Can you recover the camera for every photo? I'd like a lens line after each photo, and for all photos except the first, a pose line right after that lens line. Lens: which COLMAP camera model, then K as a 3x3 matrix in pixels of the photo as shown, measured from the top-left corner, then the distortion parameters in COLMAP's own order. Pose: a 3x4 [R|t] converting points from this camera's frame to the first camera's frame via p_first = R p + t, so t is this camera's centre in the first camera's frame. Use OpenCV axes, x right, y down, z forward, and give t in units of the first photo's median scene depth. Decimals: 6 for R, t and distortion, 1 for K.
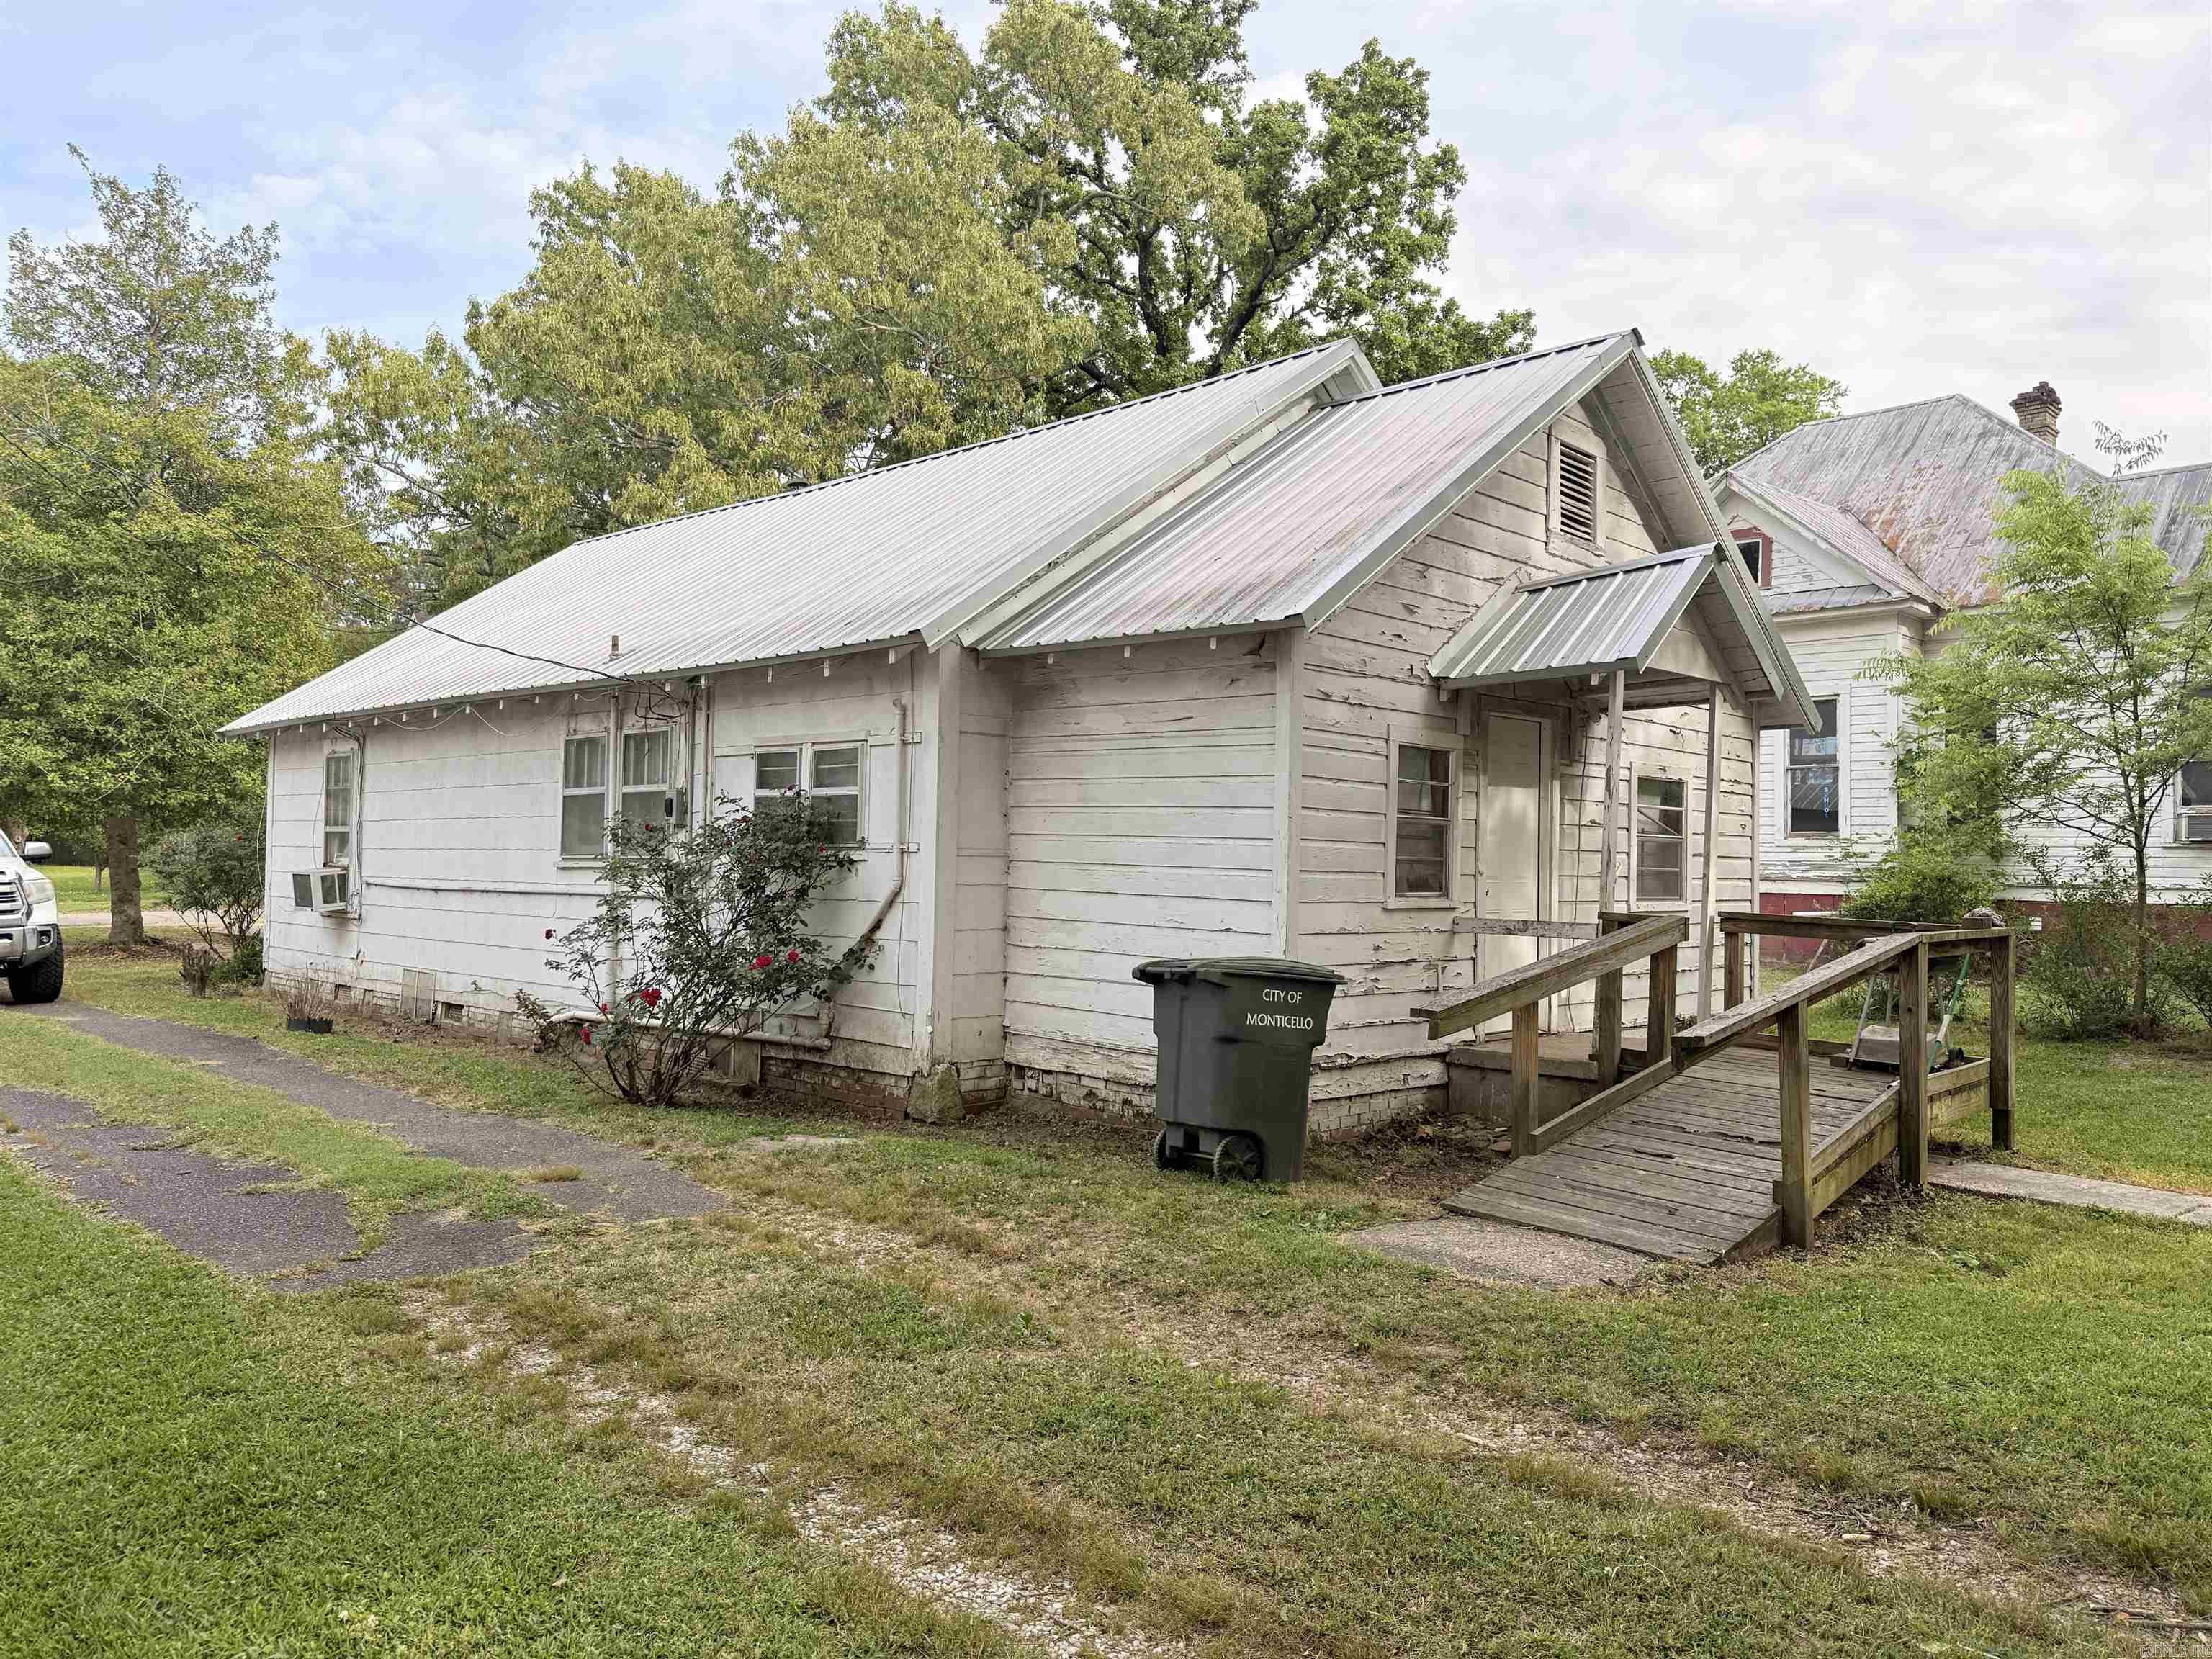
lens RADIAL K [[1567.4, 0, 1106.0], [0, 1567.4, 829.5], [0, 0, 1]] dist [0.020795, -0.013597]
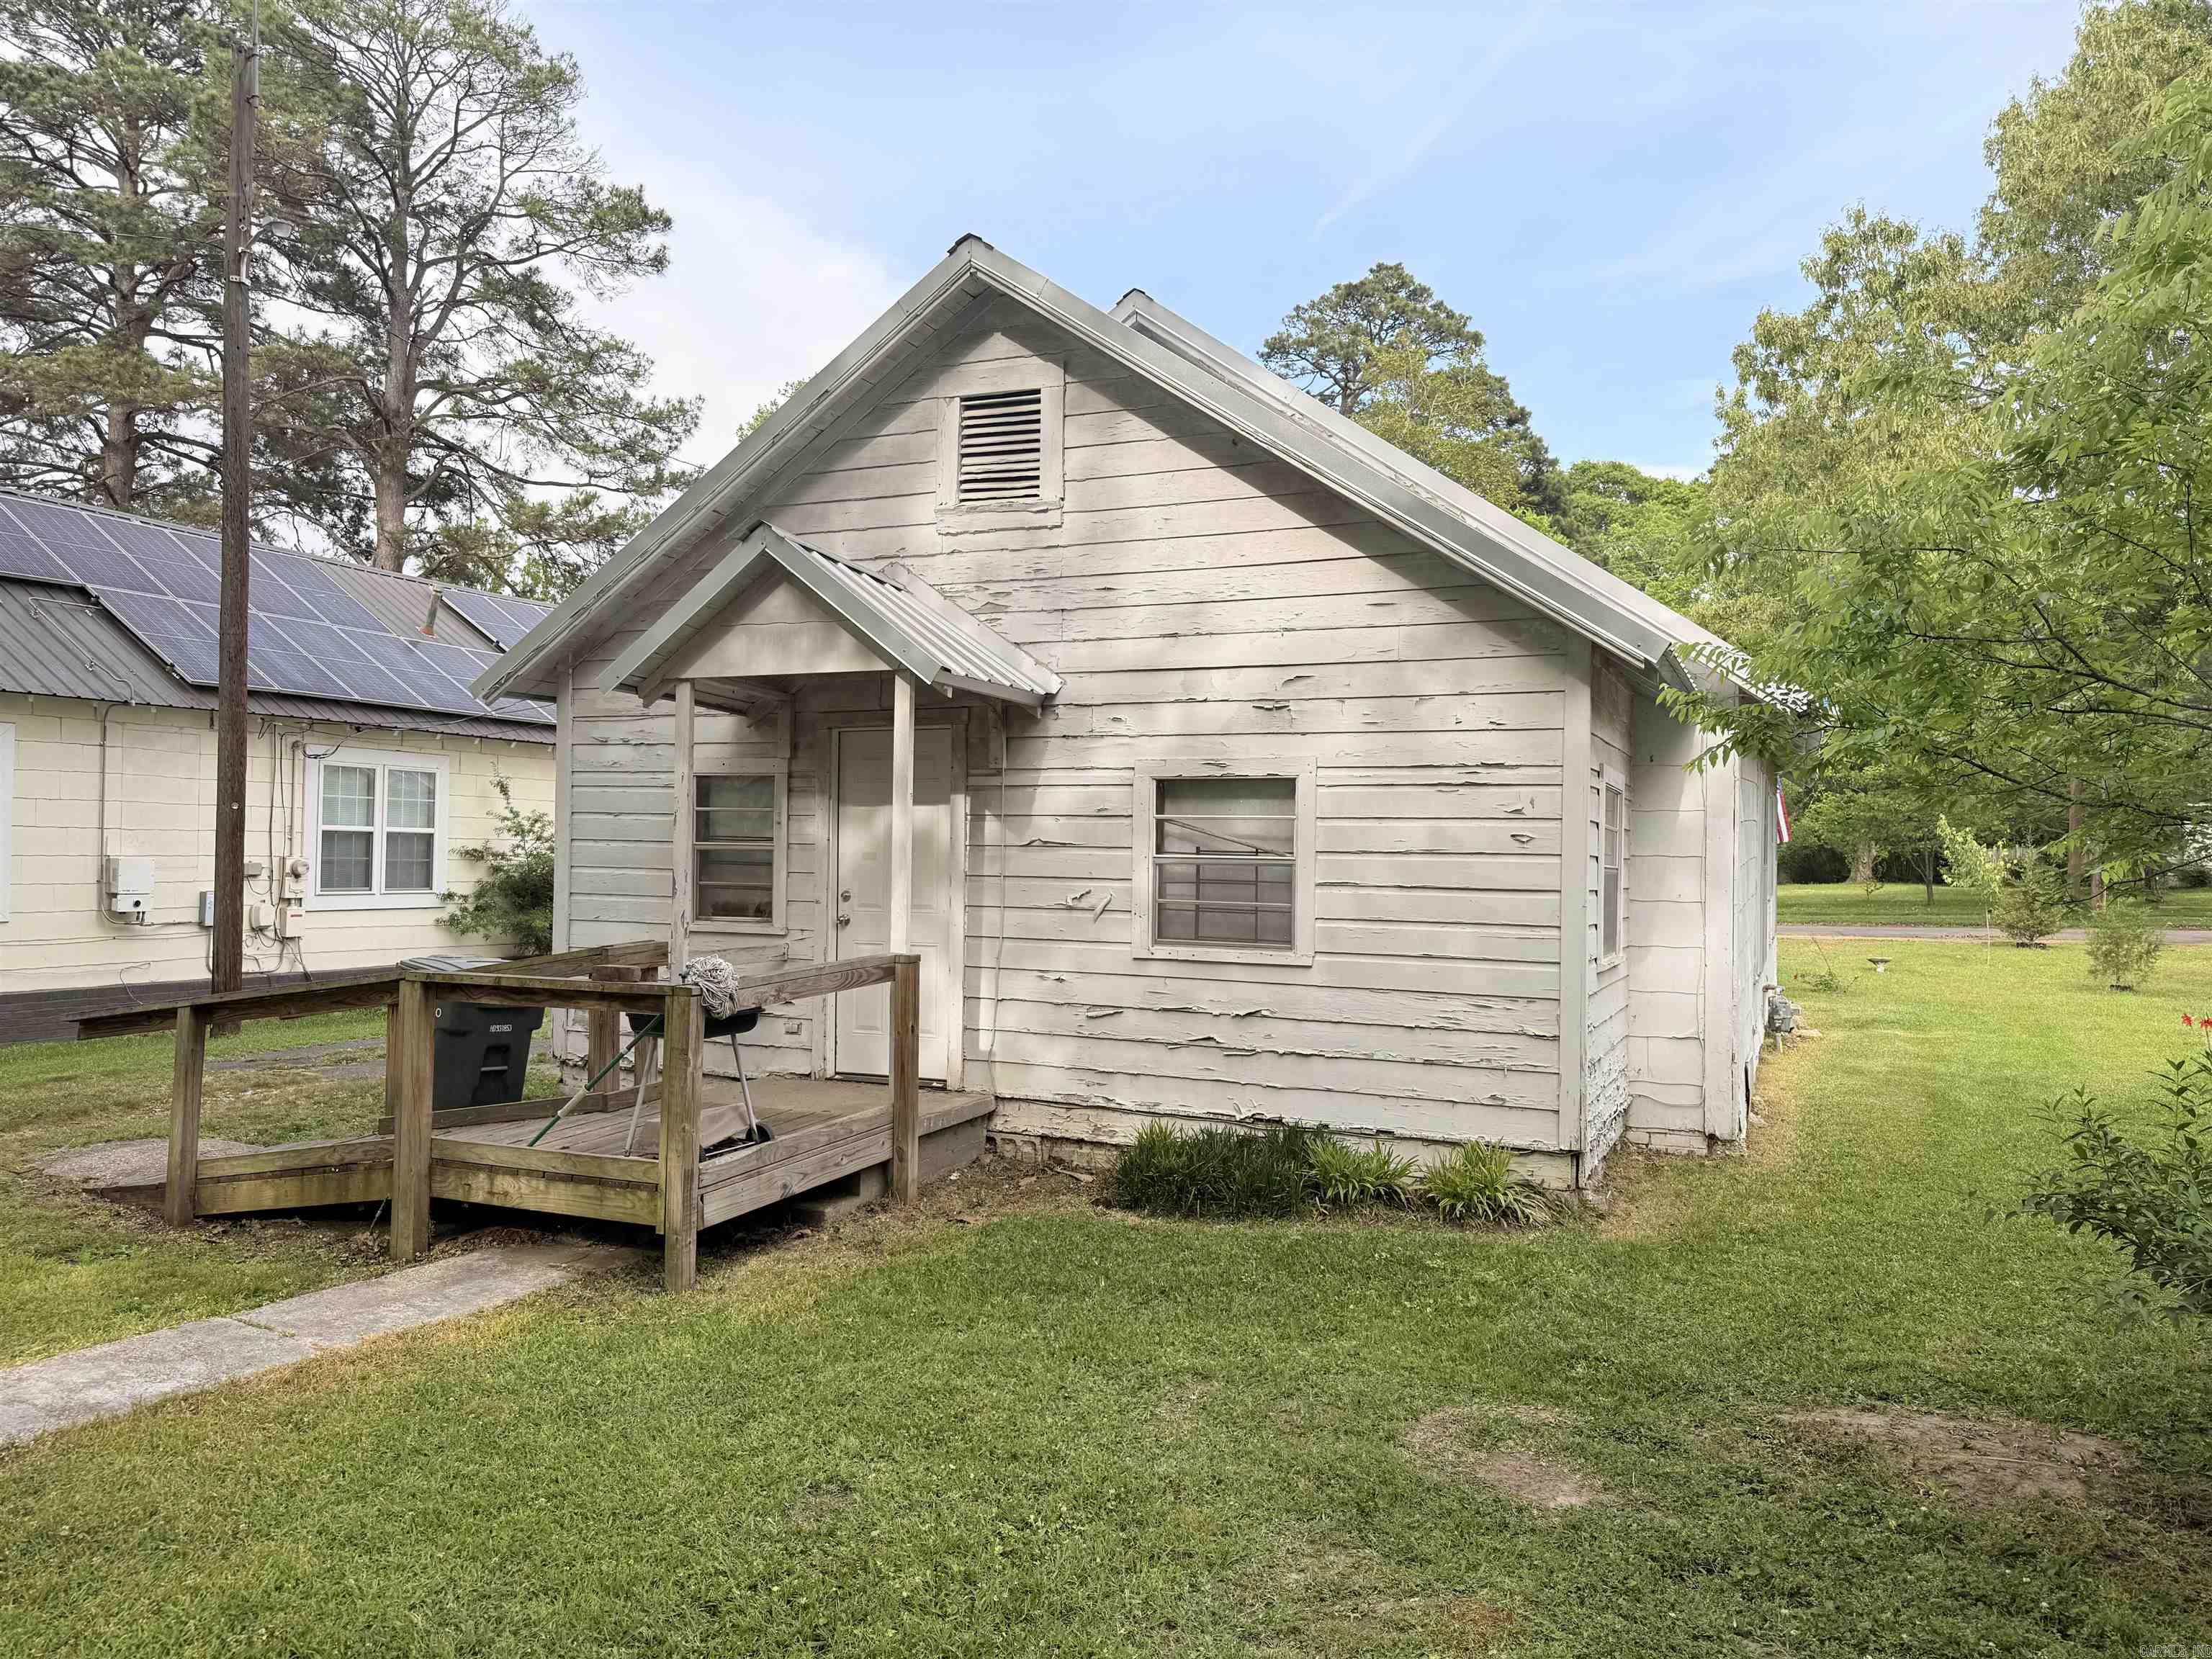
lens RADIAL K [[1567.4, 0, 1106.0], [0, 1567.4, 829.5], [0, 0, 1]] dist [0.020795, -0.013597]
pose [[0.426530, -0.033248, -0.903862, 1.217357], [0.029782, 0.999299, -0.022704, 0.013586], [0.903983, -0.017235, 0.427221, 0.778666]]
